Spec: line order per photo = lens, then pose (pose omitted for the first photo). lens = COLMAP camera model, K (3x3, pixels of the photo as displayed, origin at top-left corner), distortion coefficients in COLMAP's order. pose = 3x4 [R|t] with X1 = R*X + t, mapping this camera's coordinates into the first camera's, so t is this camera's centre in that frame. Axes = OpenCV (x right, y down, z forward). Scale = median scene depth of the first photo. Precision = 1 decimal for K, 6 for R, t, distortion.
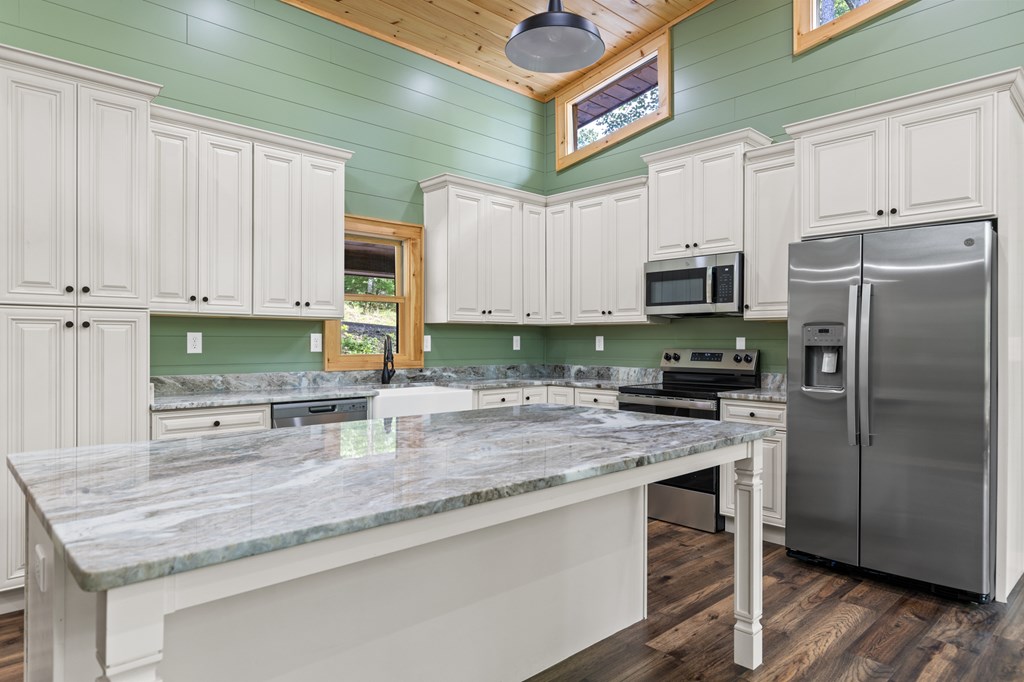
lens RADIAL K [[615.7, 0, 512.2], [0, 615.7, 343.0], [0, 0, 1]] dist [-0.003106, 0.000894]
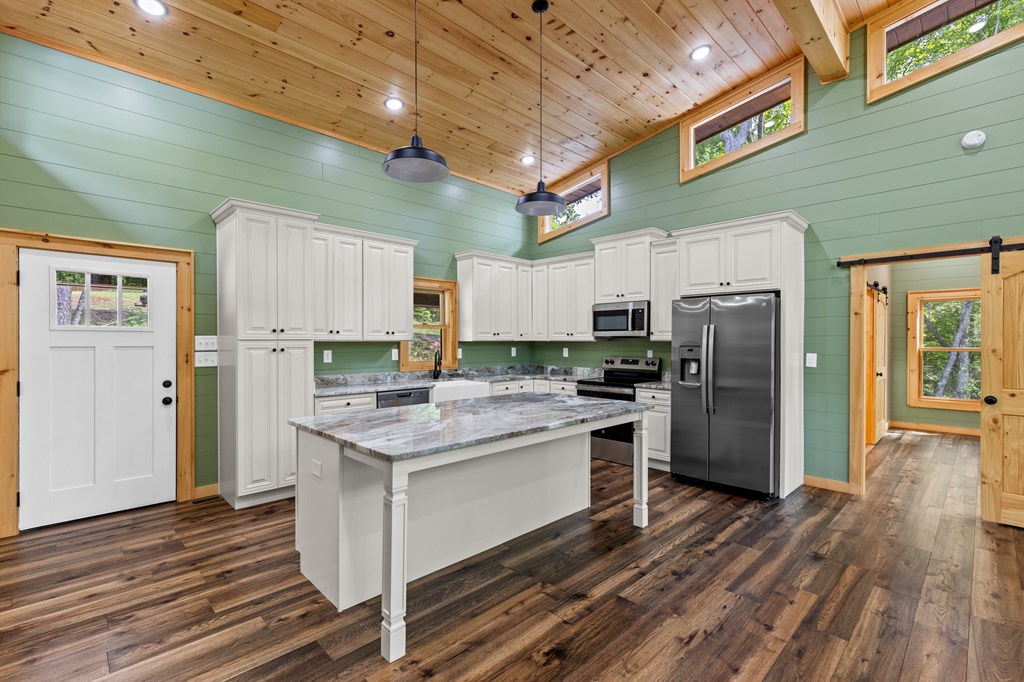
lens RADIAL K [[466.7, 0, 511.6], [0, 466.7, 342.0], [0, 0, 1]] dist [0.003630, 0.000086]
pose [[0.999731, -0.002373, 0.023086, -0.038446], [0.002317, 0.999994, 0.002445, -0.042717], [-0.023092, -0.002391, 0.999730, -0.306123]]
